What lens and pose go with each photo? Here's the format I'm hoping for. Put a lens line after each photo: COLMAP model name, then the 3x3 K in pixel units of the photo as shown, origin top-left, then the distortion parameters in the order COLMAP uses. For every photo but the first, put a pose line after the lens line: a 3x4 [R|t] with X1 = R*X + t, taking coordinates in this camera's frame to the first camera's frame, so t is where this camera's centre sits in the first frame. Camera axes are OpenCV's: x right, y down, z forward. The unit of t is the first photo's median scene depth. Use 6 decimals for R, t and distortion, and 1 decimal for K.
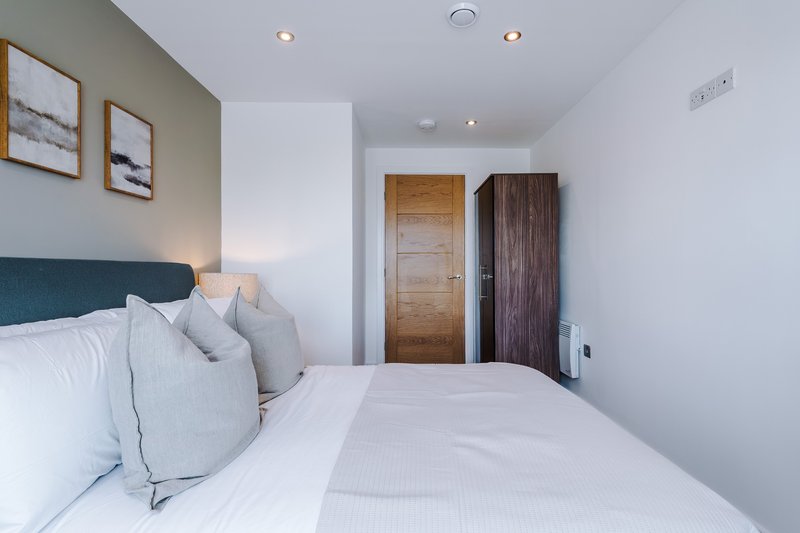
lens RADIAL K [[387.6, 0, 403.3], [0, 387.6, 271.9], [0, 0, 1]] dist [-0.019567, -0.004651]
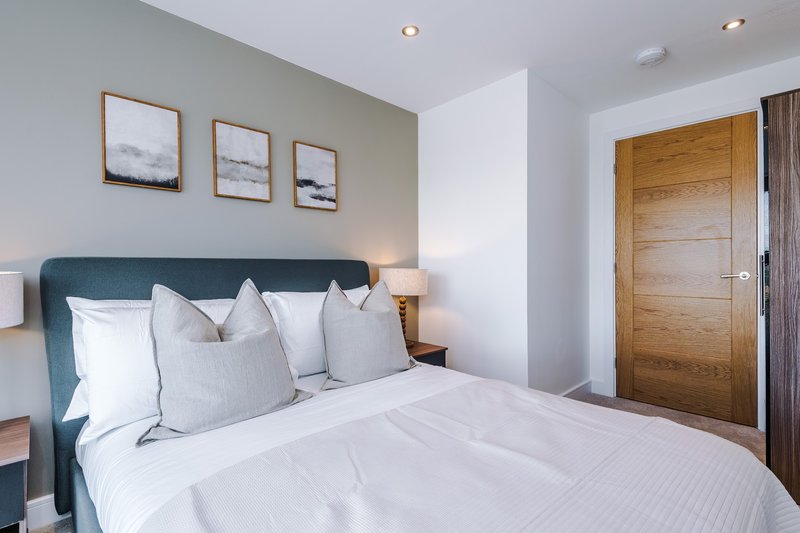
lens RADIAL K [[372.4, 0, 400.2], [0, 372.4, 267.1], [0, 0, 1]] dist [0.015485, -0.005928]
pose [[0.680319, -0.002372, -0.732912, 0.428358], [0.001564, 0.999997, -0.001785, 0.000662], [0.732914, 0.000068, 0.680321, 0.353248]]
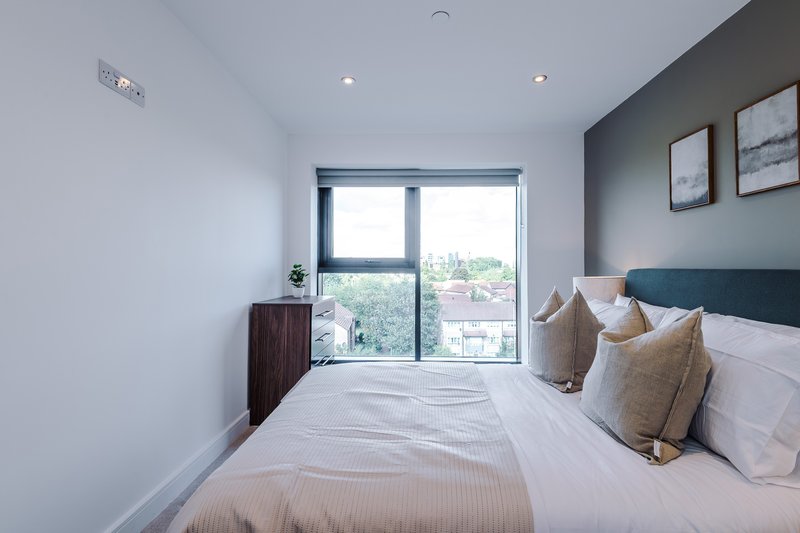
lens RADIAL K [[372.4, 0, 411.9], [0, 372.4, 251.2], [0, 0, 1]] dist [0.015485, -0.005928]
pose [[-0.999985, -0.004844, -0.002443, 0.094511], [-0.004736, 0.999091, -0.042358, -0.028076], [0.002646, -0.042346, -0.999100, 1.654622]]
